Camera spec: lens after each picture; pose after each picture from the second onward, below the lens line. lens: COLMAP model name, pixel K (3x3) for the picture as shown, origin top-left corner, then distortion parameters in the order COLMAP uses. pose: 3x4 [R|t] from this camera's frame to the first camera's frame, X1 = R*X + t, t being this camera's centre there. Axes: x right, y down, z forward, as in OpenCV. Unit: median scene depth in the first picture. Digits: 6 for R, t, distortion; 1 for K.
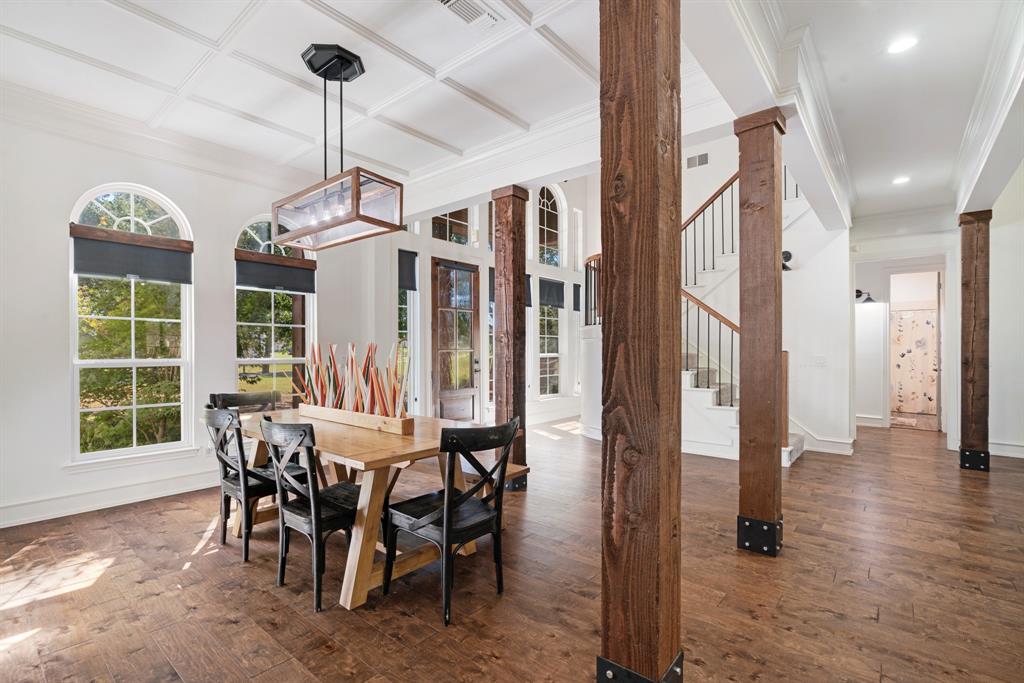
lens RADIAL K [[467.2, 0, 514.5], [0, 467.2, 344.6], [0, 0, 1]] dist [-0.005136, -0.000873]
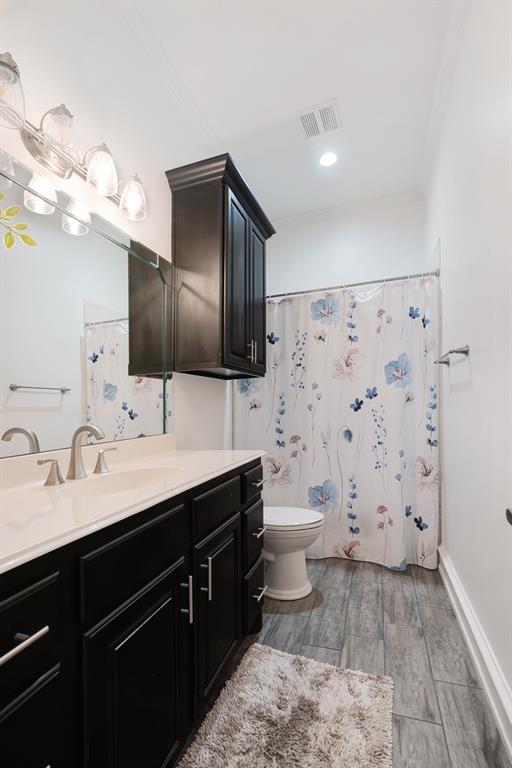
lens RADIAL K [[350.4, 0, 254.7], [0, 350.4, 388.9], [0, 0, 1]] dist [-0.005136, -0.000873]
pose [[0.940469, 0.005010, 0.339842, 0.670549], [0.002420, 0.999767, -0.021437, 0.016244], [-0.339870, 0.020983, 0.940238, 0.774863]]
